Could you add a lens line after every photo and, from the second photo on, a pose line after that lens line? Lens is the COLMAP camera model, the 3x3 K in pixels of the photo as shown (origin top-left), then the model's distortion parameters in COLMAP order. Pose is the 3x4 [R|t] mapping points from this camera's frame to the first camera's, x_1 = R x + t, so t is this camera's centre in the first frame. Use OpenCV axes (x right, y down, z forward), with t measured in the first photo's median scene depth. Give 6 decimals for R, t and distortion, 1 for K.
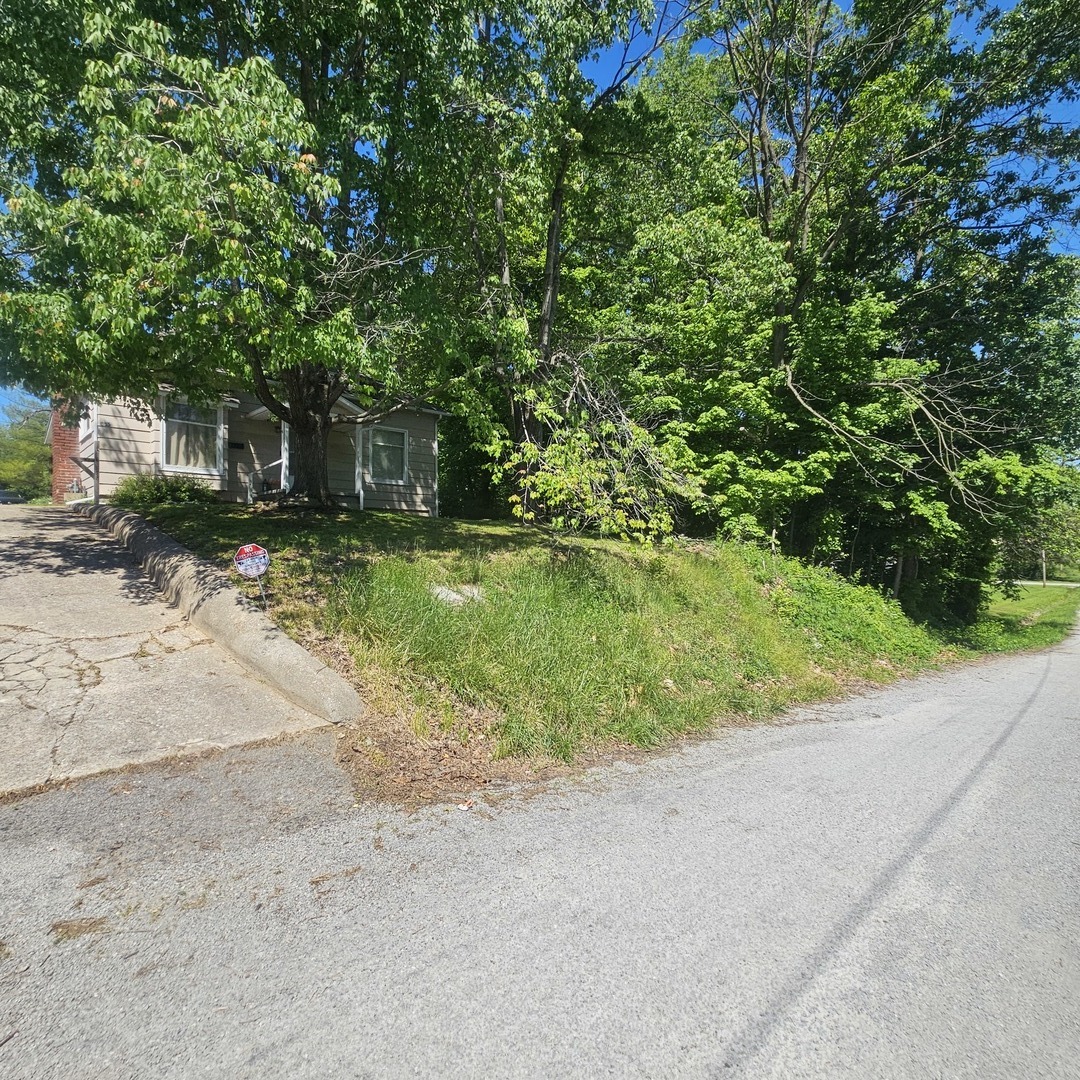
lens RADIAL K [[585.7, 0, 541.2], [0, 585.7, 542.8], [0, 0, 1]] dist [0.001837, -0.000096]
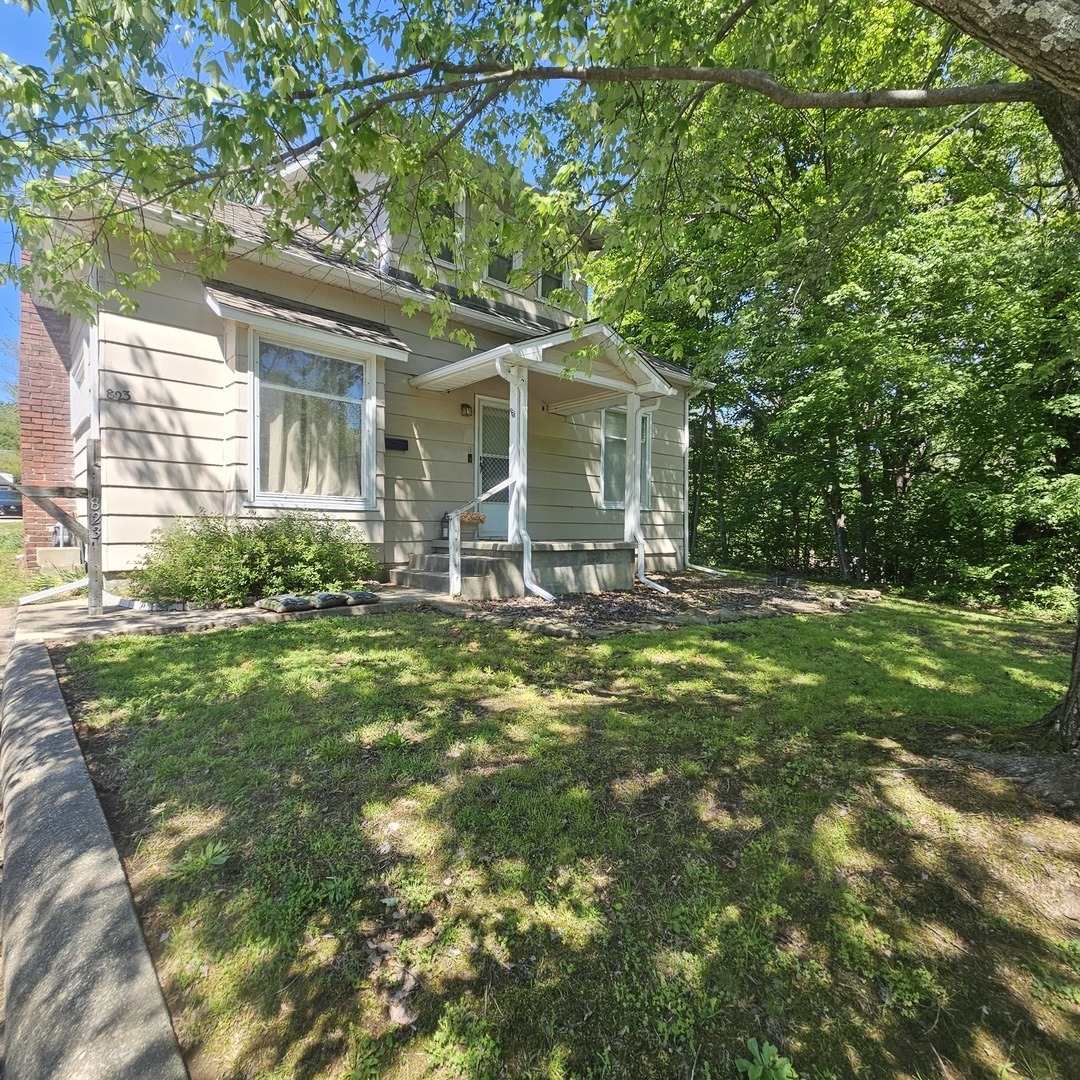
lens RADIAL K [[585.7, 0, 537.9], [0, 585.7, 538.5], [0, 0, 1]] dist [0.001837, -0.000096]
pose [[0.999241, 0.003387, -0.038812, -0.399661], [-0.002741, 0.999857, 0.016663, -0.100760], [0.038863, -0.016544, 0.999108, 0.552621]]
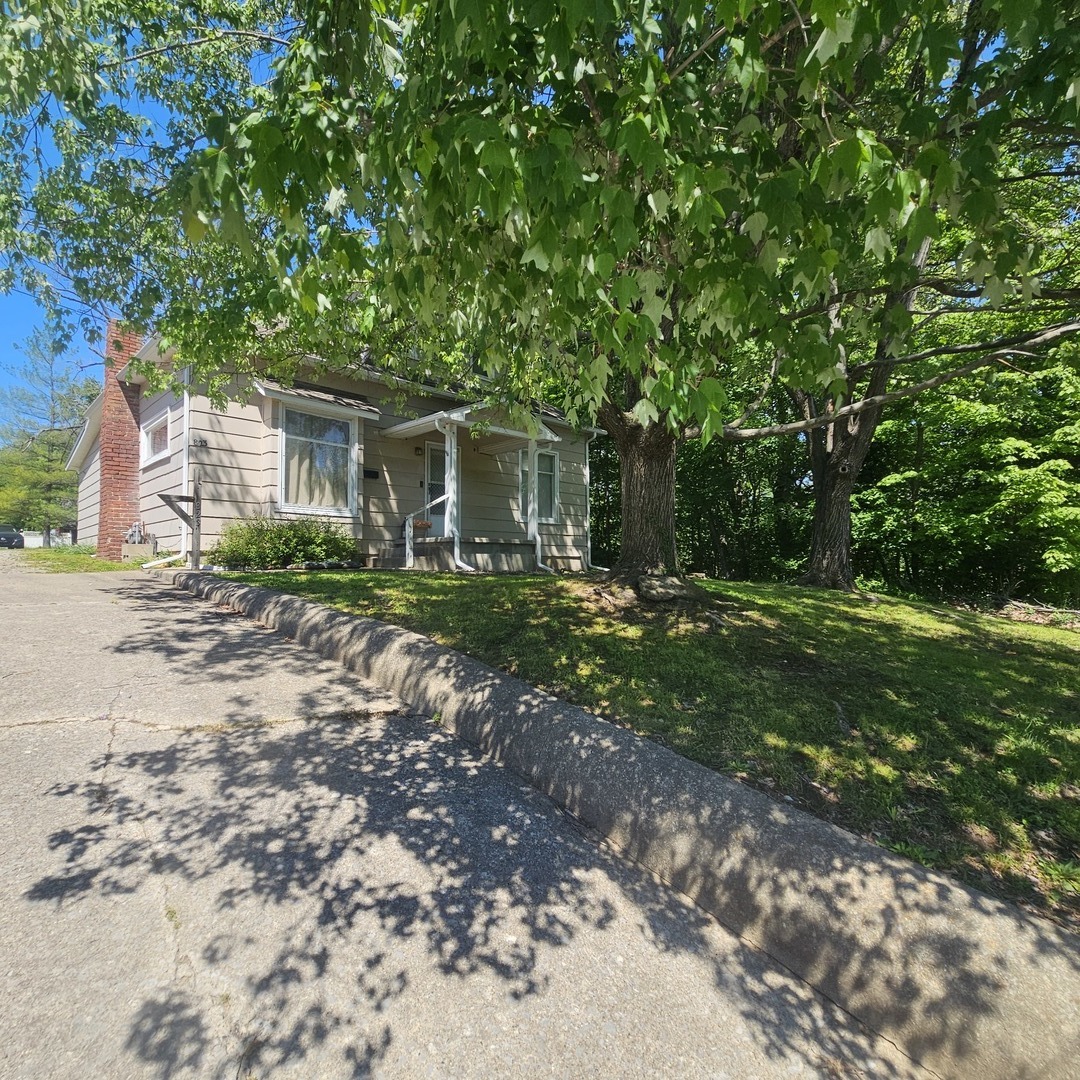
lens RADIAL K [[585.7, 0, 535.2], [0, 585.7, 543.5], [0, 0, 1]] dist [0.001837, -0.000096]
pose [[0.999822, -0.008754, 0.016727, -0.346371], [0.009396, 0.999205, -0.038735, -0.055499], [-0.016375, 0.038885, 0.999110, 0.313910]]
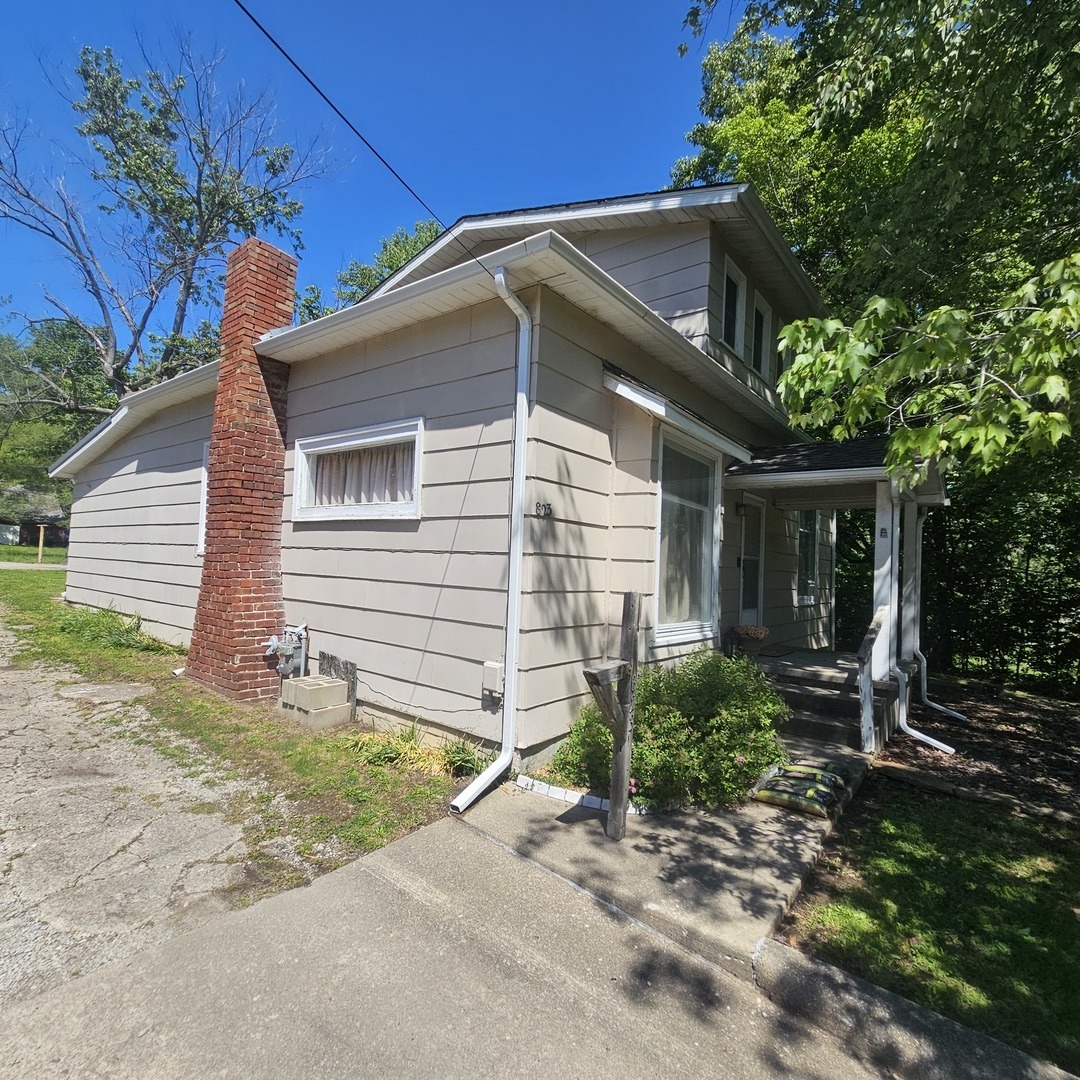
lens RADIAL K [[585.7, 0, 542.9], [0, 585.7, 540.3], [0, 0, 1]] dist [0.001837, -0.000096]
pose [[0.989631, 0.040612, 0.137775, -0.710697], [-0.035332, 0.998553, -0.040553, -0.157712], [-0.139222, 0.035264, 0.989633, 0.632768]]
